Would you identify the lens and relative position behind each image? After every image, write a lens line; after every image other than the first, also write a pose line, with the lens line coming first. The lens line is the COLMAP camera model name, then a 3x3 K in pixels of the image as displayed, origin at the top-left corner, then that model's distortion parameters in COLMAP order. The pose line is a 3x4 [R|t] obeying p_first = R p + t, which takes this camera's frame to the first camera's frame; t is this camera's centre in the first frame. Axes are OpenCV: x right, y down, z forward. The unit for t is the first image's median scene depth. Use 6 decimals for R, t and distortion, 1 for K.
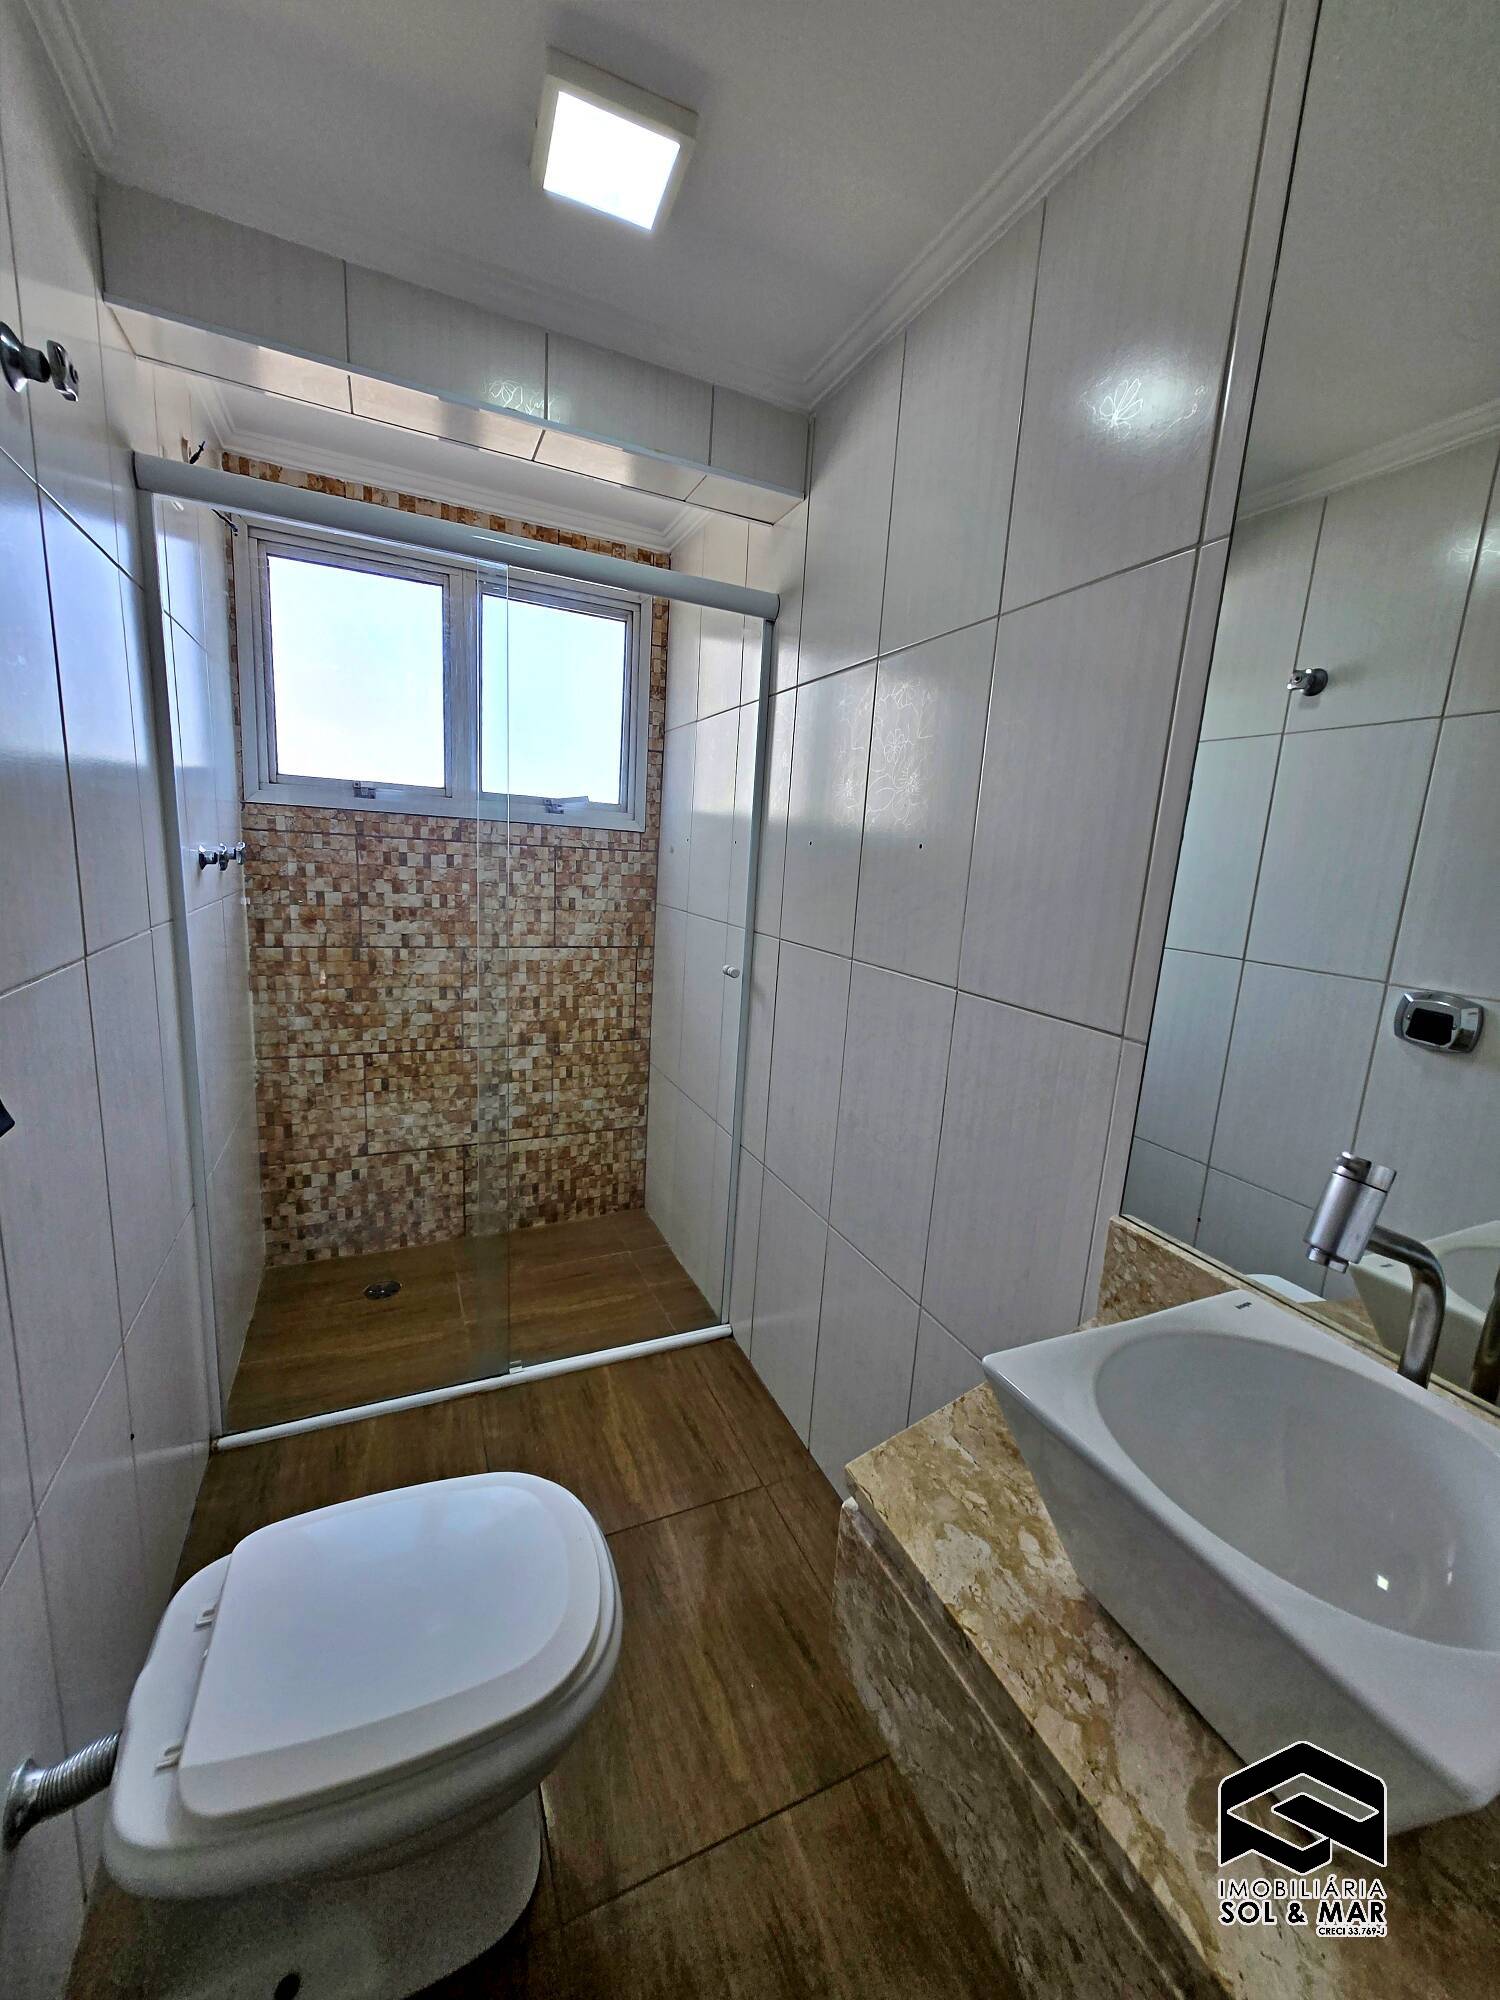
lens RADIAL K [[799.9, 0, 757.1], [0, 799.9, 985.5], [0, 0, 1]] dist [0.002035, -0.000849]
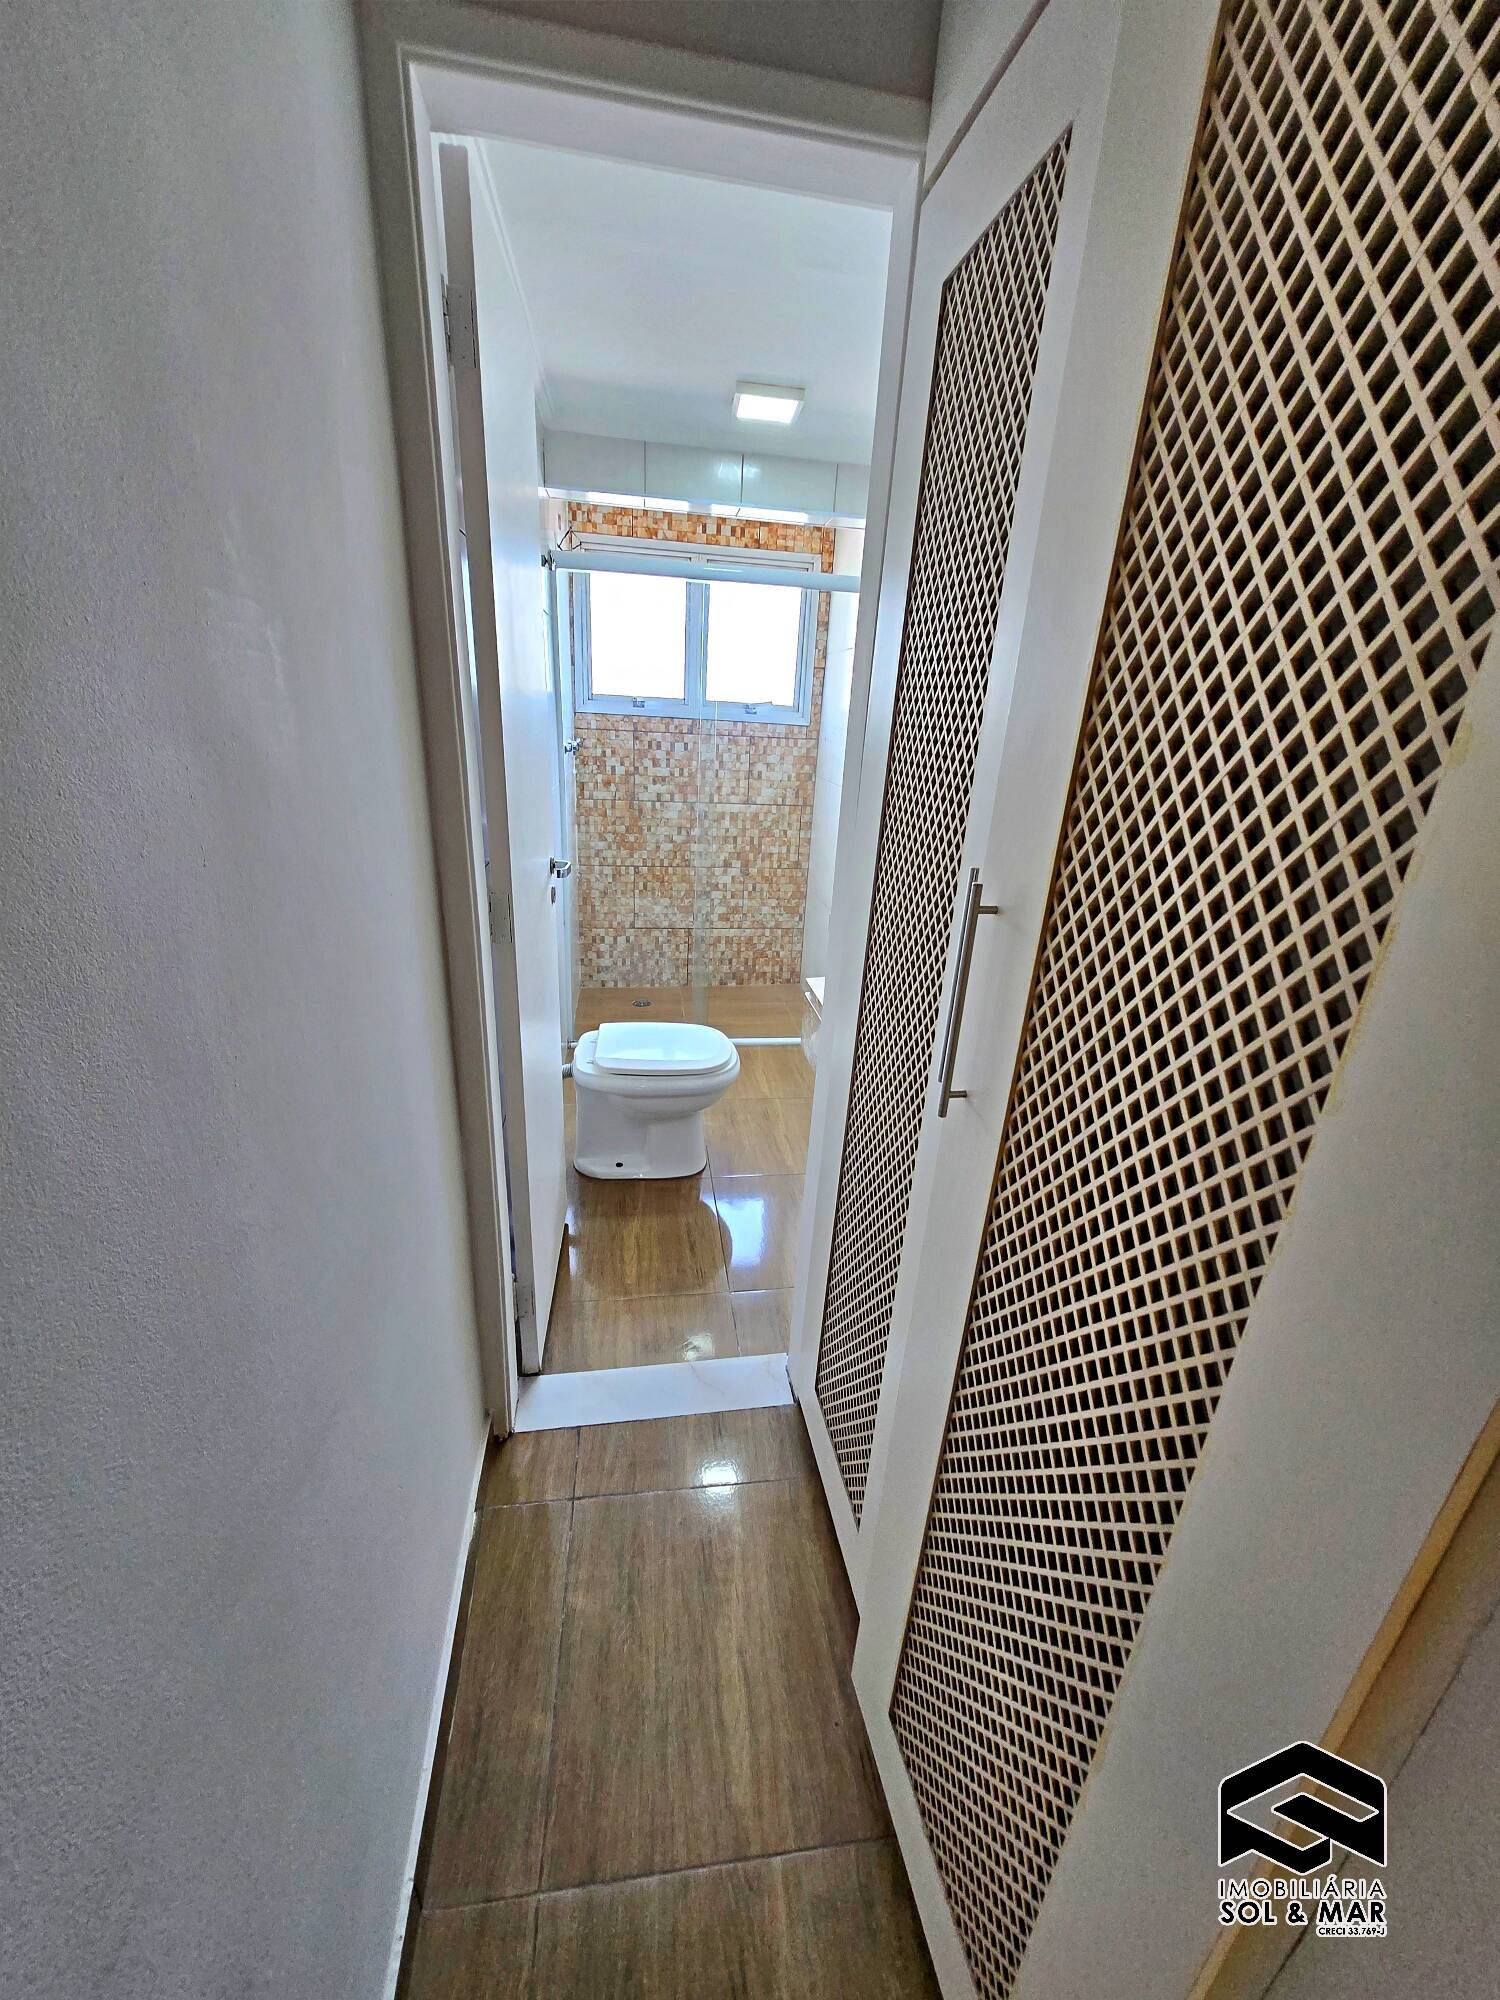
lens RADIAL K [[799.9, 0, 736.3], [0, 799.9, 989.1], [0, 0, 1]] dist [0.002035, -0.000849]
pose [[0.954312, 0.085048, -0.286454, 0.204041], [-0.040243, 0.986487, 0.158820, 0.062156], [0.296090, -0.140036, 0.944839, -0.529084]]
